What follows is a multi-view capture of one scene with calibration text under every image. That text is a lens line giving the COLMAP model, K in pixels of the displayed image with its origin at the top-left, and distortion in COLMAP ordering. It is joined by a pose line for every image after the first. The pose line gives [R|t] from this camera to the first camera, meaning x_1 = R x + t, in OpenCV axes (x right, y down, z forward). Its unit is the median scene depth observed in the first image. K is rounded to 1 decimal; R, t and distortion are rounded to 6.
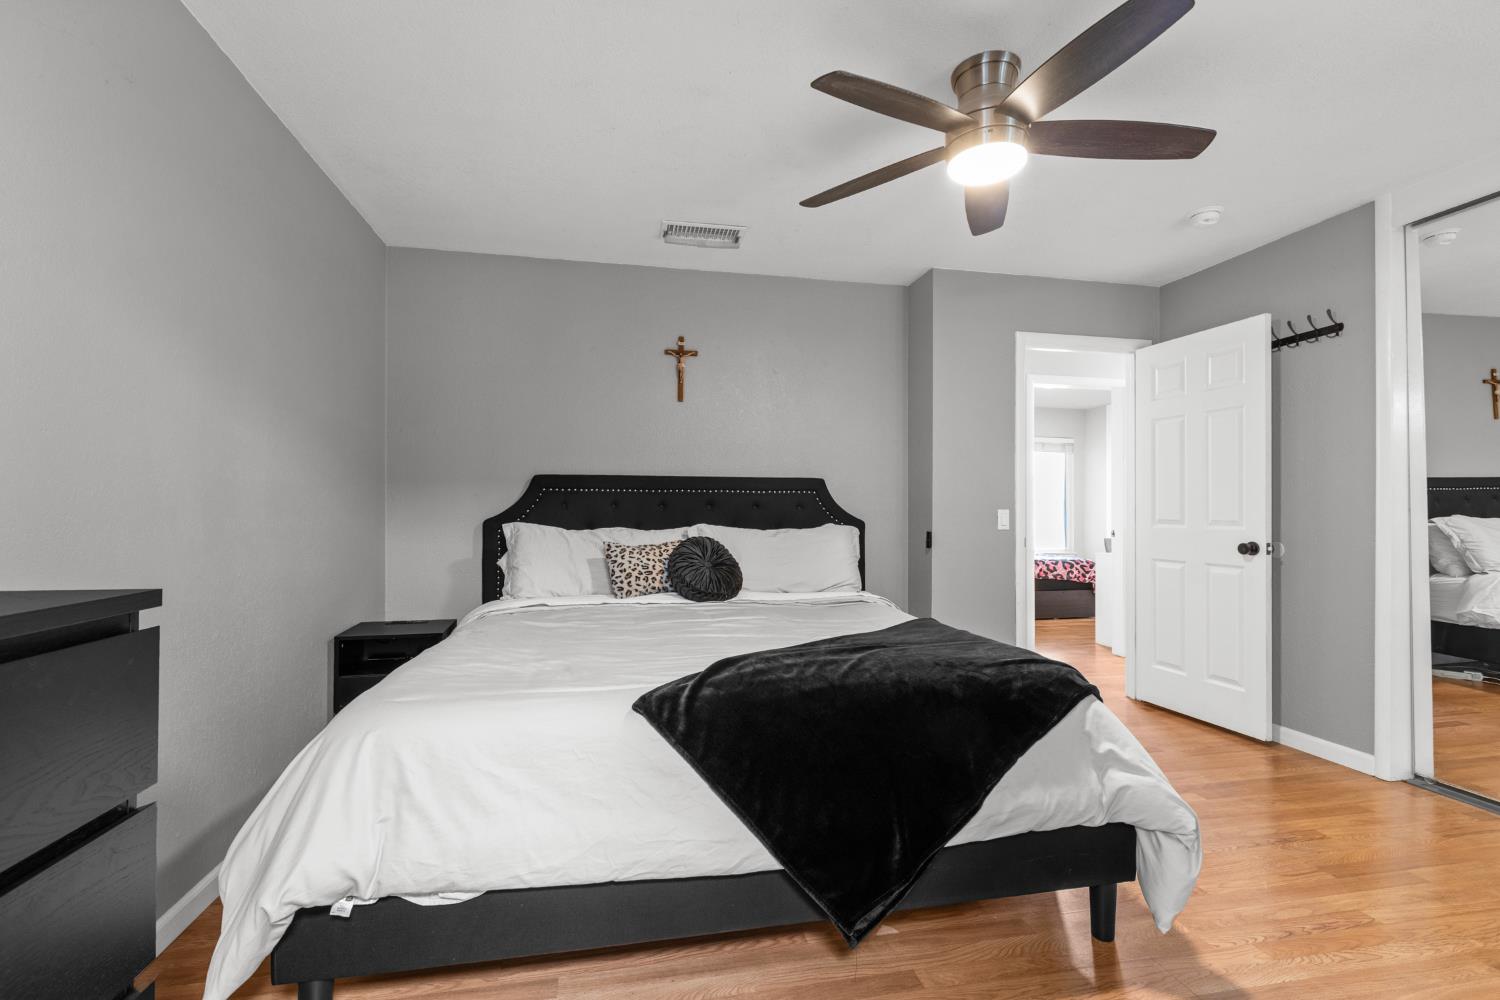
lens RADIAL K [[666.3, 0, 752.2], [0, 666.3, 505.4], [0, 0, 1]] dist [0.002101, -0.000401]
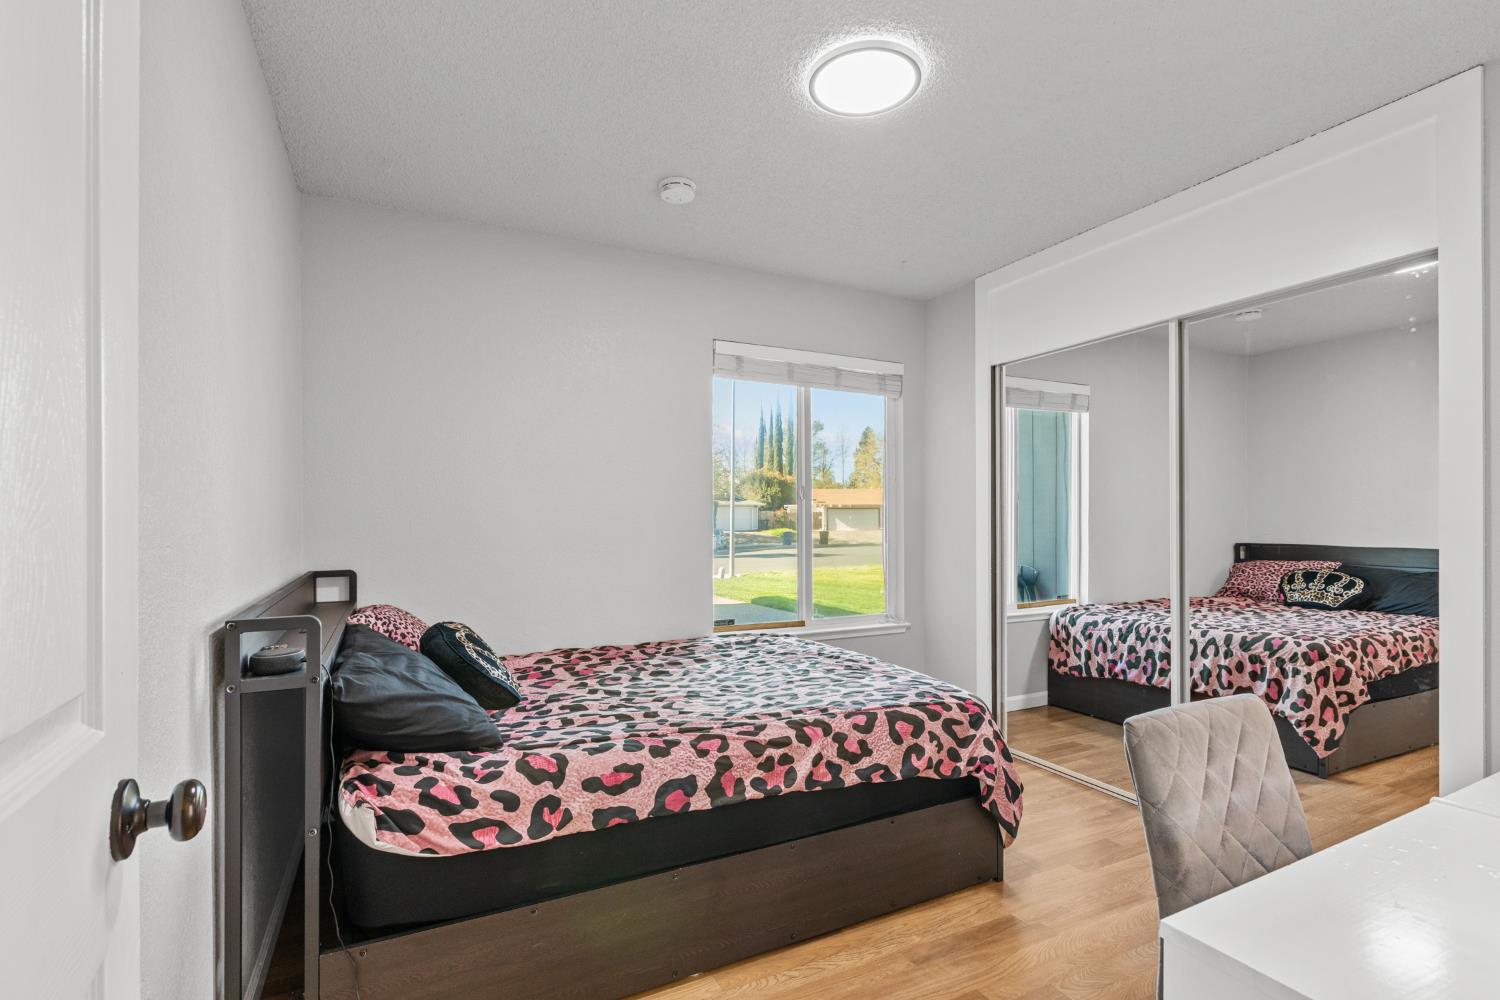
lens RADIAL K [[666.3, 0, 746.2], [0, 666.3, 509.6], [0, 0, 1]] dist [0.002101, -0.000401]
pose [[0.969465, -0.005232, 0.245174, 0.334796], [0.005913, 0.999980, -0.002045, -0.005484], [-0.245158, 0.003432, 0.969477, 0.733691]]
